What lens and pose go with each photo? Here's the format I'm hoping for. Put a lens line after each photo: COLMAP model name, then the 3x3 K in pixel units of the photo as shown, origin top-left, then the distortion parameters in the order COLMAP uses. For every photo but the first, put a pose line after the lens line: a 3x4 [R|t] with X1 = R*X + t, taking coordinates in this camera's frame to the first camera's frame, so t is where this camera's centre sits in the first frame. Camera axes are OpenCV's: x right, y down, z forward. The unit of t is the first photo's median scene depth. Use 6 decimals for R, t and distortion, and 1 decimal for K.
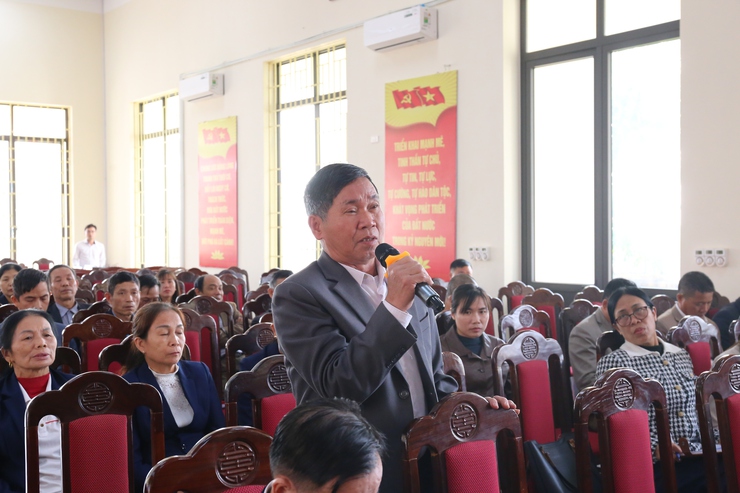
lens RADIAL K [[946.8, 0, 370.0], [0, 946.8, 246.5], [0, 0, 1]] dist [0.006915, 0.017340]
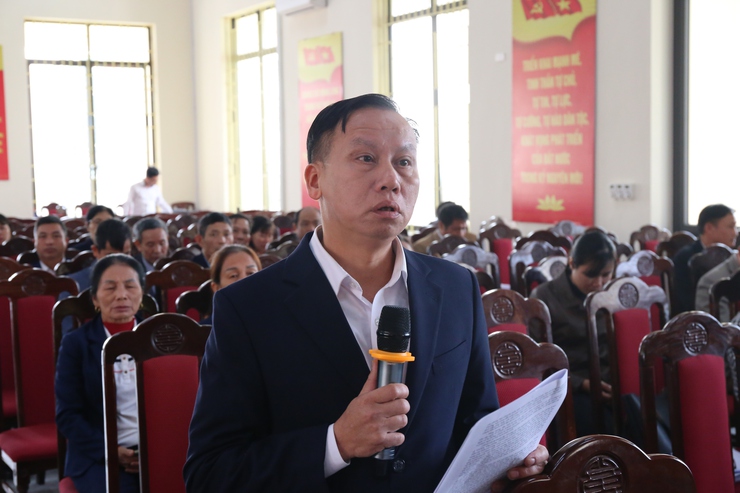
lens RADIAL K [[1221.9, 0, 370.0], [0, 1221.9, 246.5], [0, 0, 1]] dist [0.053275, 0.074109]
pose [[0.990034, -0.003141, -0.140793, 0.044393], [0.010583, 0.998583, 0.052144, -0.002932], [0.140430, -0.053115, 0.988665, -0.107107]]
